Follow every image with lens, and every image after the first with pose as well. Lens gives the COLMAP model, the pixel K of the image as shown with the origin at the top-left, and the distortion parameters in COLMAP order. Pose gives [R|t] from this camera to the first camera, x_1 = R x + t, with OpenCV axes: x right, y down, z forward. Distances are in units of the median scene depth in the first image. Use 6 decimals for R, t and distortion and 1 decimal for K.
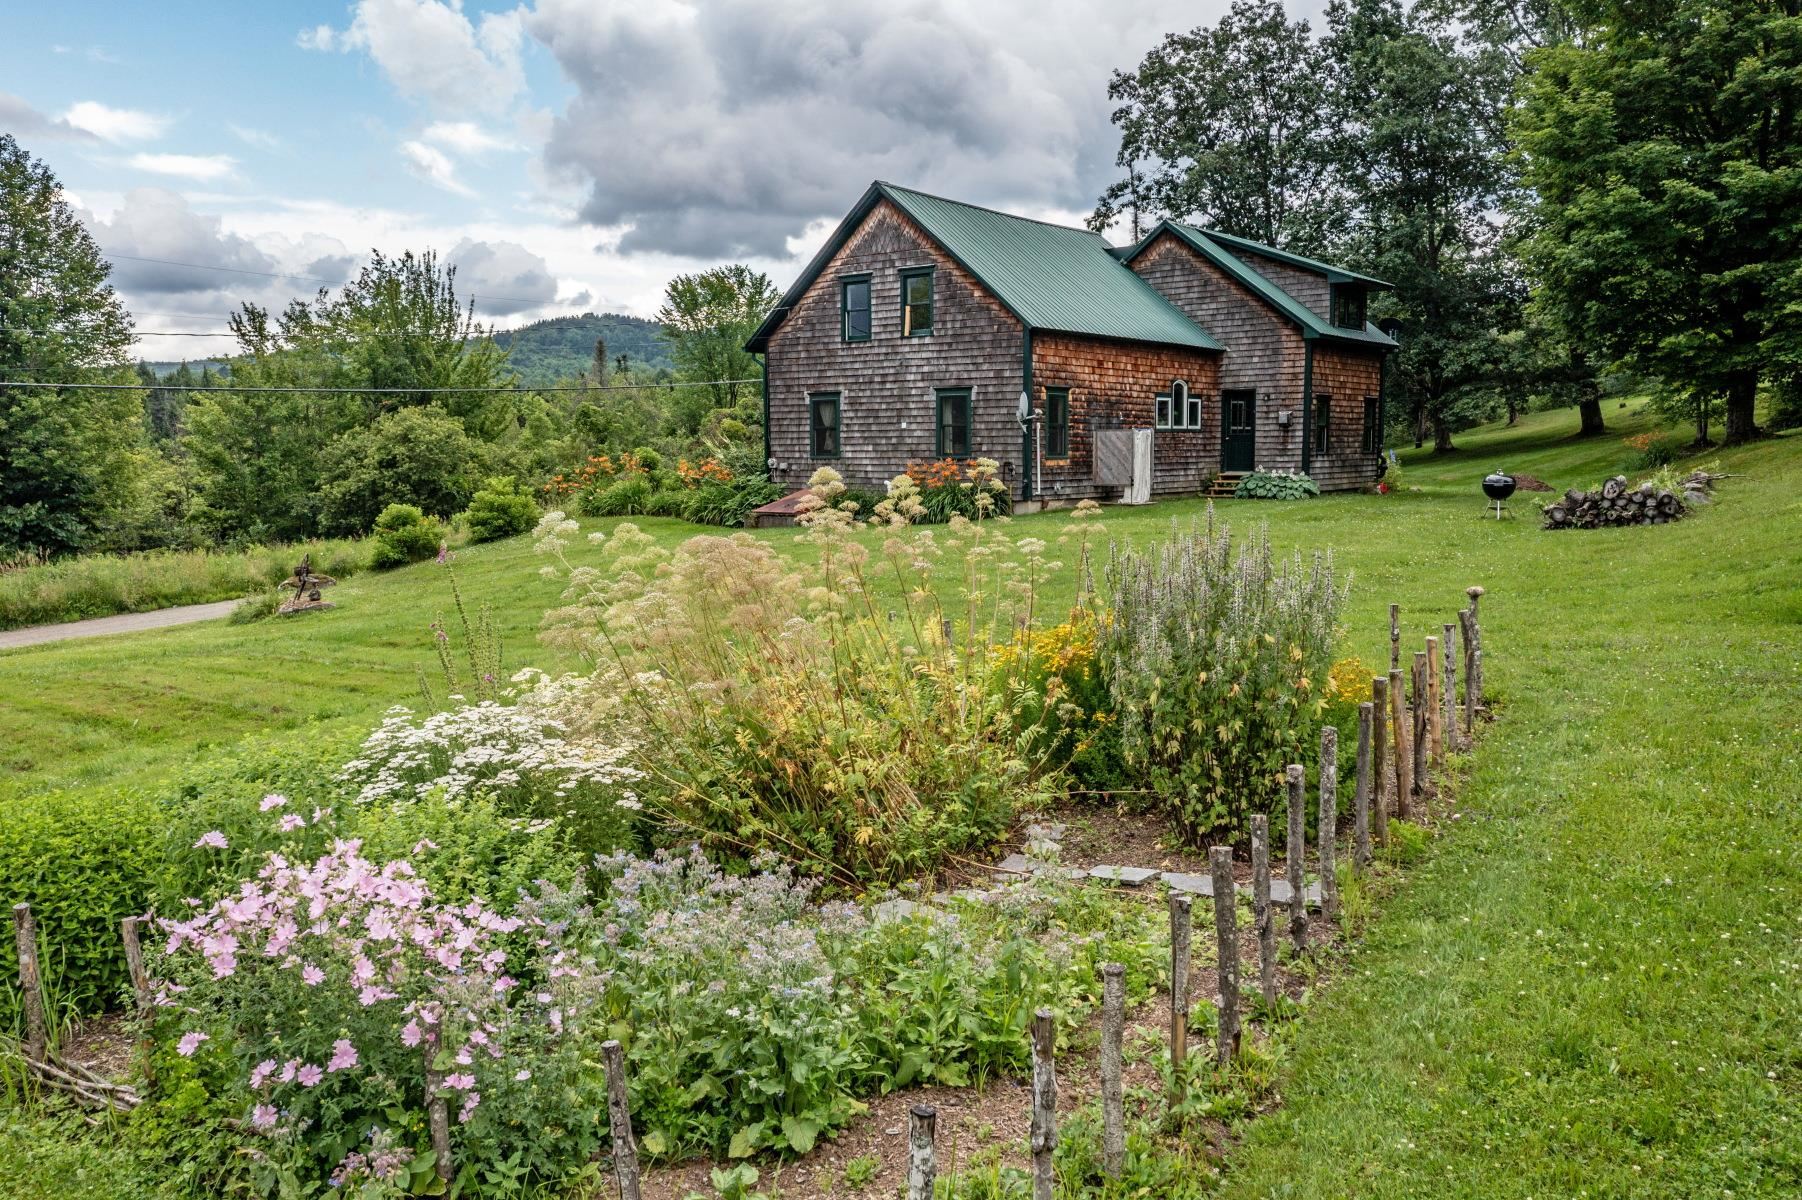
lens RADIAL K [[1433.6, 0, 901.0], [0, 1433.6, 600.0], [0, 0, 1]] dist [0.003345, 0.006525]
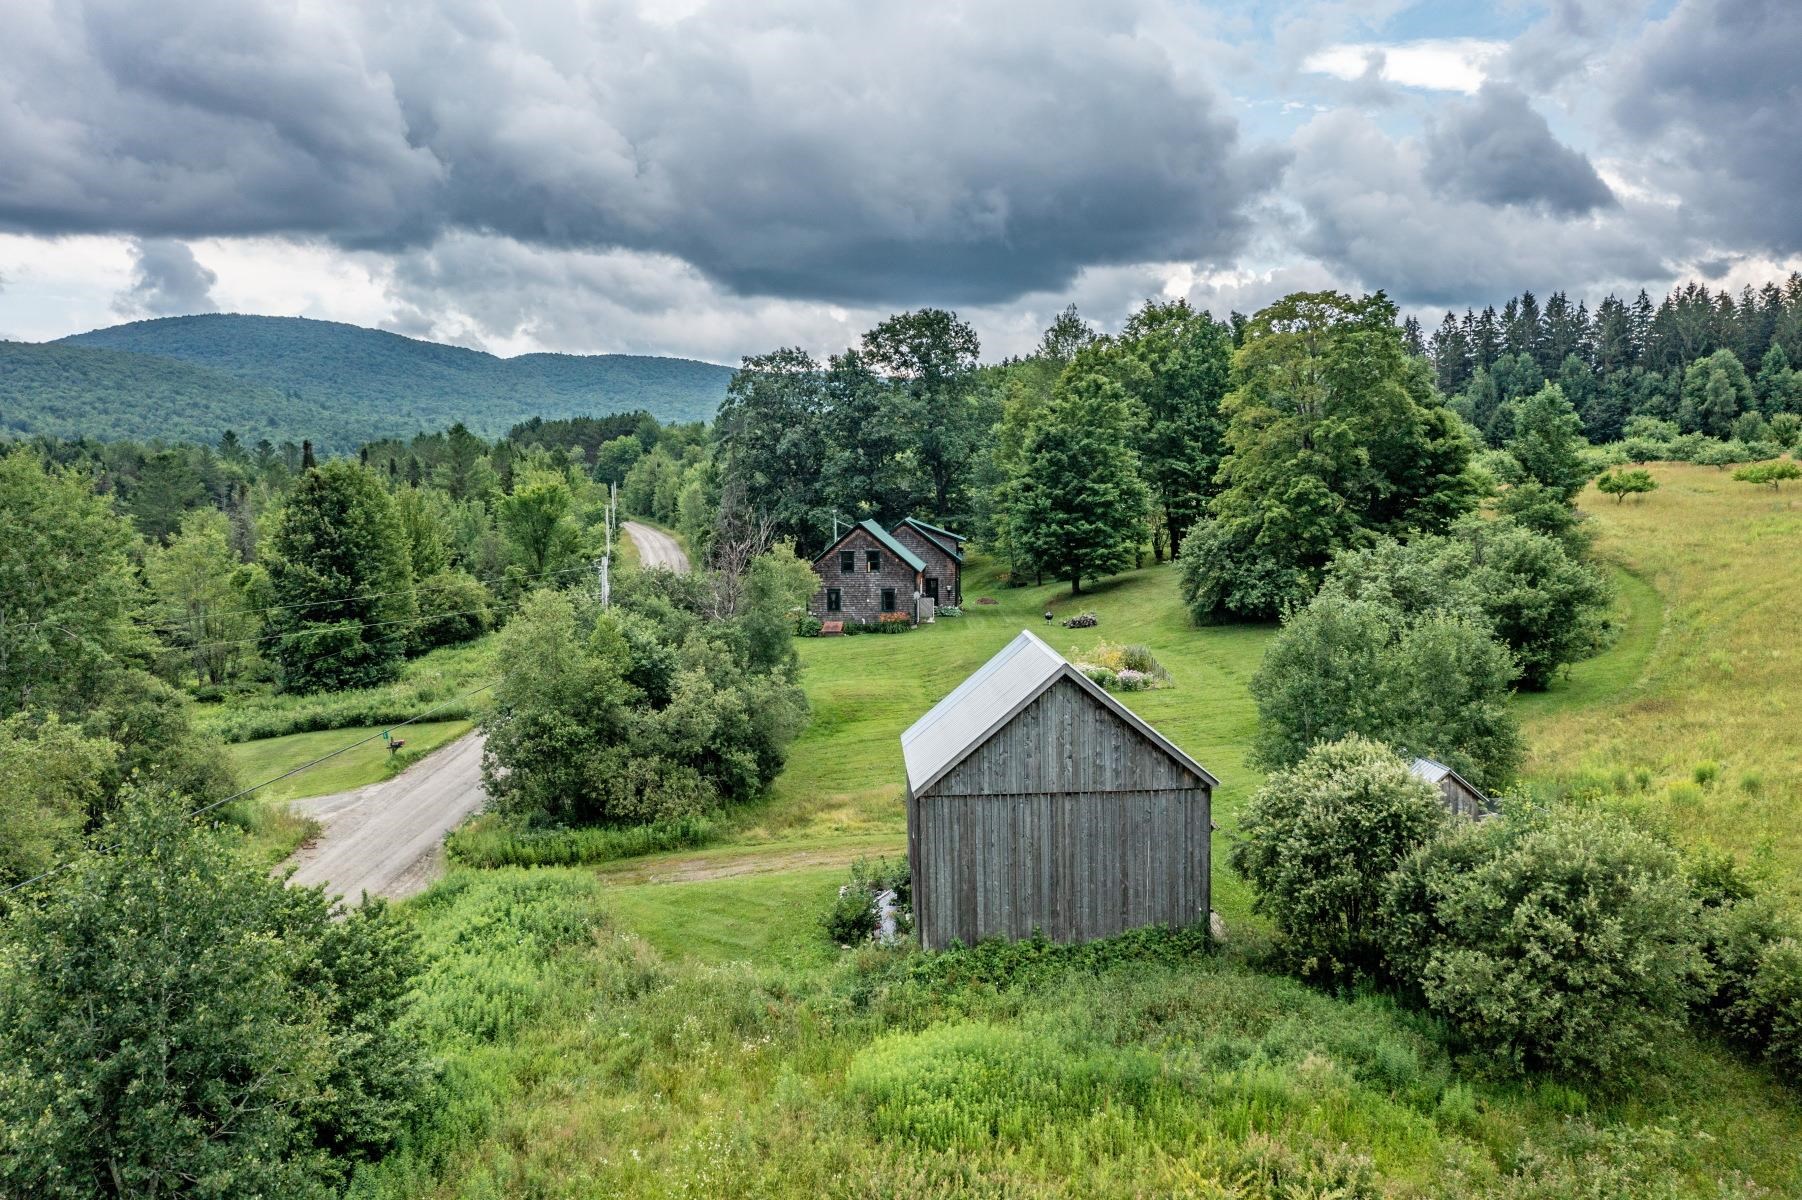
lens RADIAL K [[1433.6, 0, 901.0], [0, 1433.6, 600.0], [0, 0, 1]] dist [0.003345, 0.006525]
pose [[0.822123, -0.050187, 0.567093, -1.660241], [0.061770, 0.998090, -0.001220, -0.115603], [-0.565949, 0.036032, 0.823653, -1.537120]]
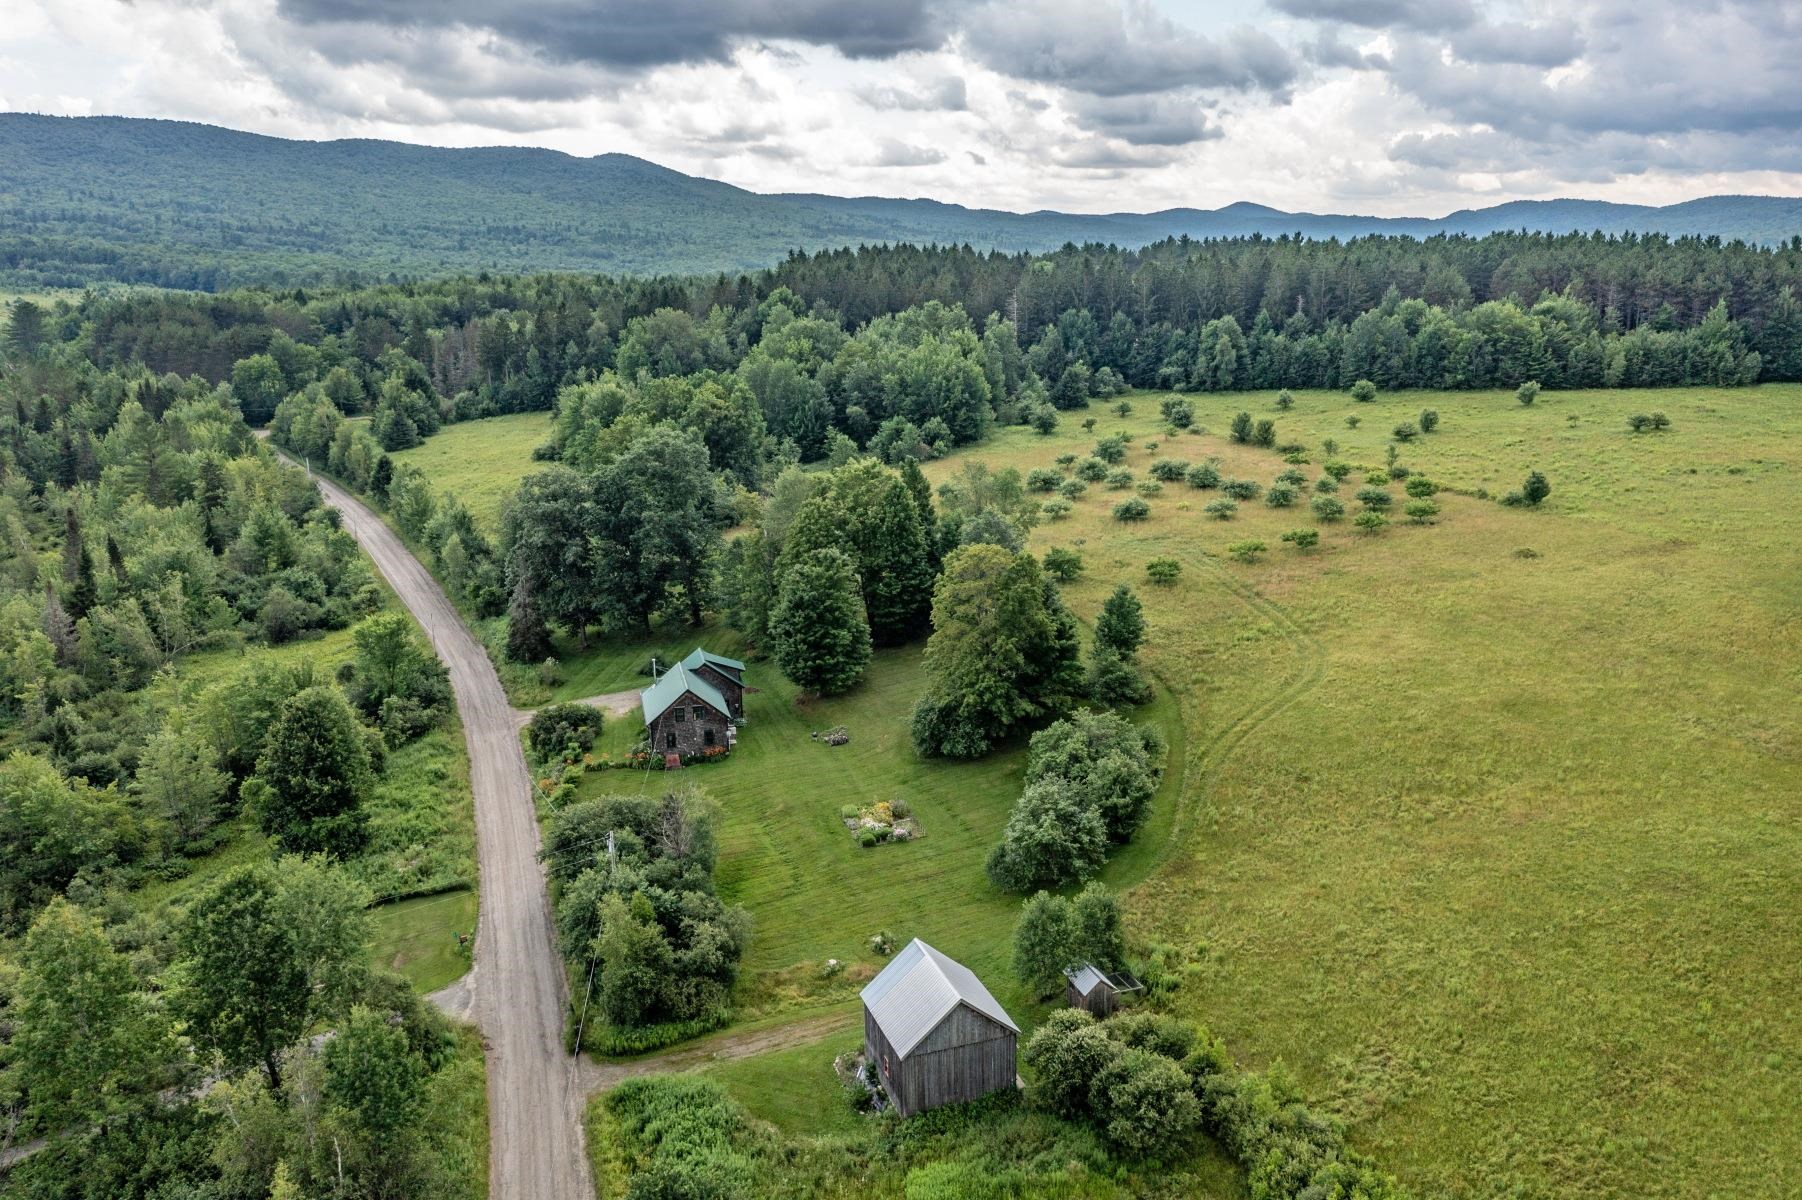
lens RADIAL K [[1433.6, 0, 901.0], [0, 1433.6, 600.0], [0, 0, 1]] dist [0.003345, 0.006525]
pose [[0.619742, -0.196365, 0.759842, -2.879444], [0.089022, 0.979532, 0.180532, -1.283113], [-0.779740, -0.044241, 0.624538, -2.237330]]
